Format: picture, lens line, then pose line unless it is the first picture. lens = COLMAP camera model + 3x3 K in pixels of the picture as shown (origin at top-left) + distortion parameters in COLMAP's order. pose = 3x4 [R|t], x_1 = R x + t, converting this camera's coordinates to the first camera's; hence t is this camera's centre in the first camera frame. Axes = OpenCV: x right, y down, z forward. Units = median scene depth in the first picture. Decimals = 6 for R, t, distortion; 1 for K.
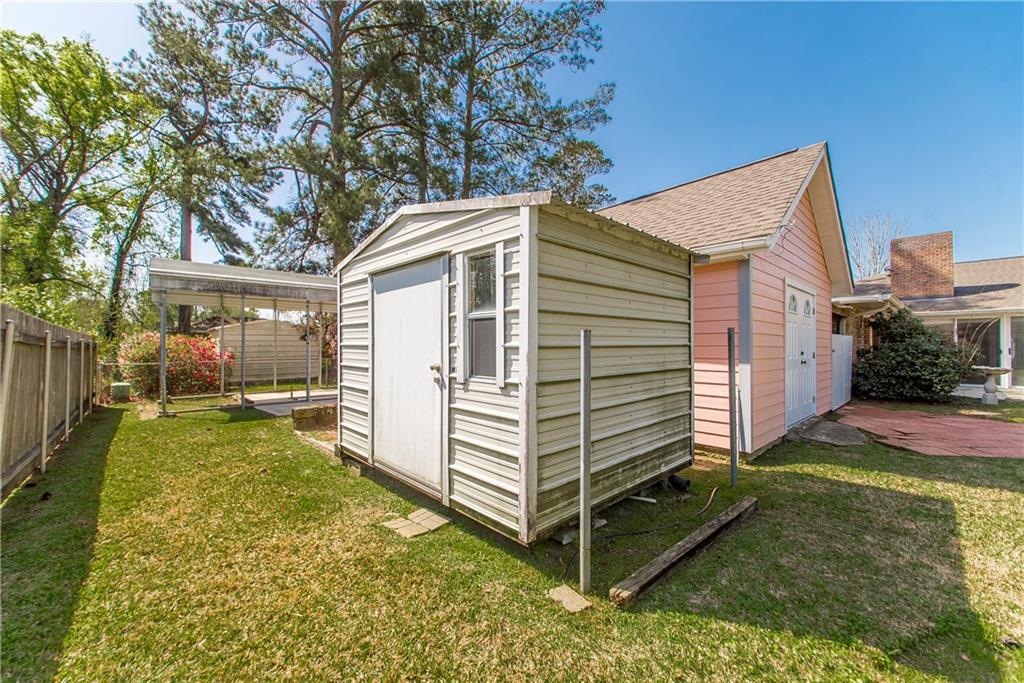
lens RADIAL K [[398.9, 0, 512.0], [0, 398.9, 341.5], [0, 0, 1]] dist [-0.003548, -0.000441]
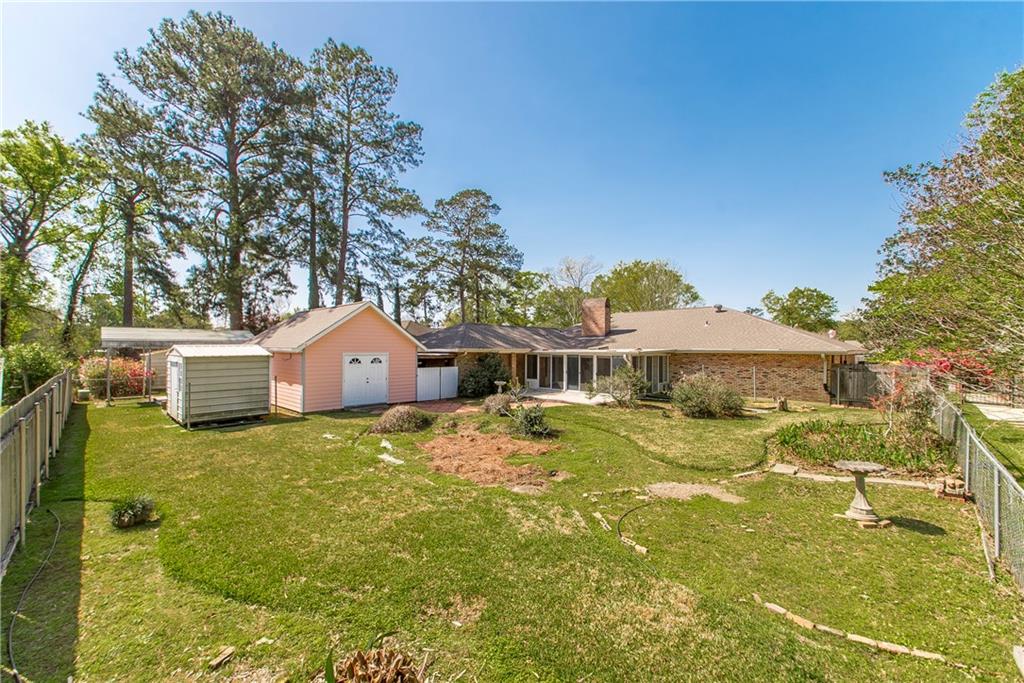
lens RADIAL K [[395.7, 0, 512.0], [0, 395.7, 341.5], [0, 0, 1]] dist [0.003020, 0.000361]
pose [[0.998211, -0.003724, 0.059672, 0.369413], [0.002990, 0.999919, 0.012389, -0.058156], [-0.059713, -0.012189, 0.998141, -0.398680]]
